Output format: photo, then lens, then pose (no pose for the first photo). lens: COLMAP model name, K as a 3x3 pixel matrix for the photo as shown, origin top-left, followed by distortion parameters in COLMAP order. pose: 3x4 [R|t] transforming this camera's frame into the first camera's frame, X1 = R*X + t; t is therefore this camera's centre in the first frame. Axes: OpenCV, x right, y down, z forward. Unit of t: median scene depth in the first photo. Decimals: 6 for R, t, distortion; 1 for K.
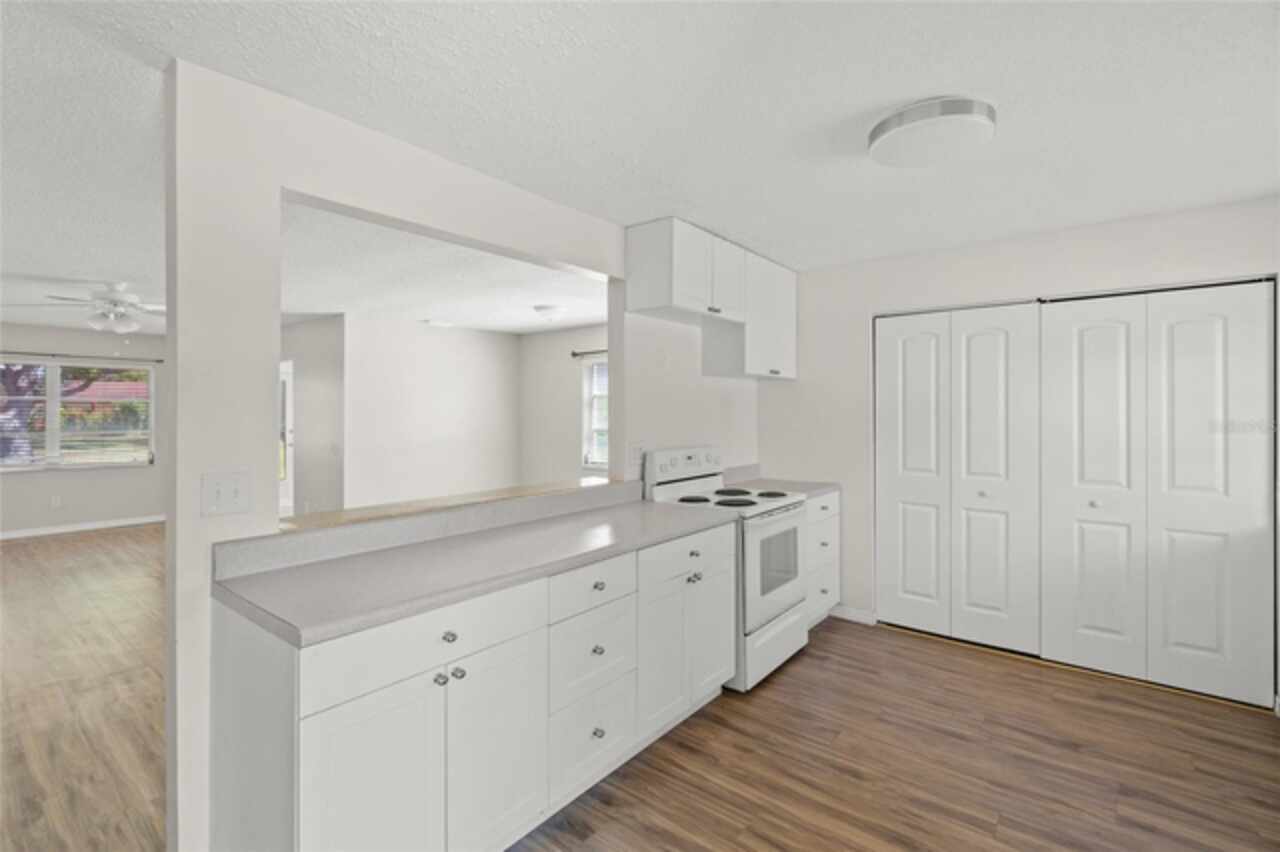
lens RADIAL K [[575.6, 0, 645.1], [0, 575.6, 416.2], [0, 0, 1]] dist [-0.000416, 0.001056]
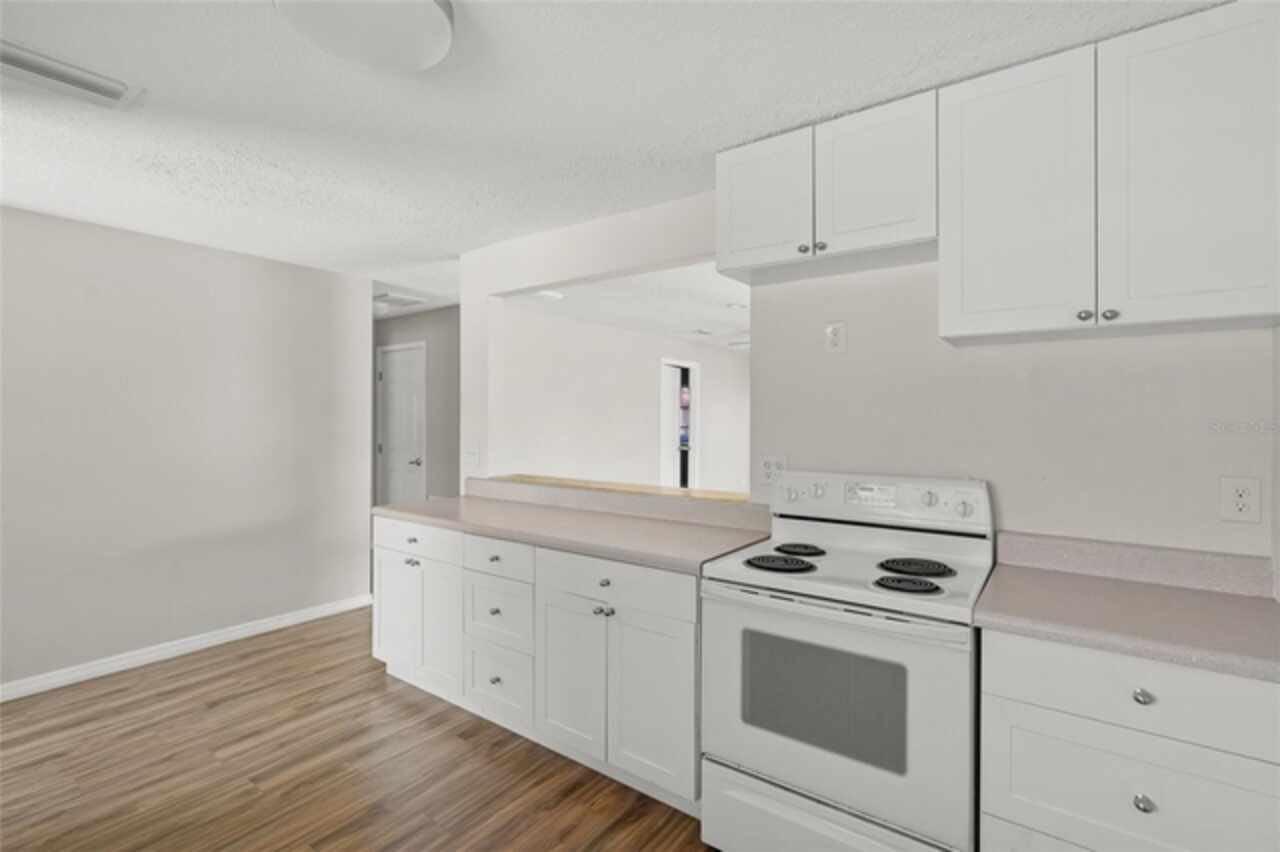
lens RADIAL K [[575.6, 0, 642.8], [0, 575.6, 421.7], [0, 0, 1]] dist [-0.000416, 0.001056]
pose [[0.056252, 0.010435, -0.998362, 0.960775], [-0.005826, 0.999932, 0.010123, -0.006602], [0.998400, 0.005247, 0.056309, 1.044994]]
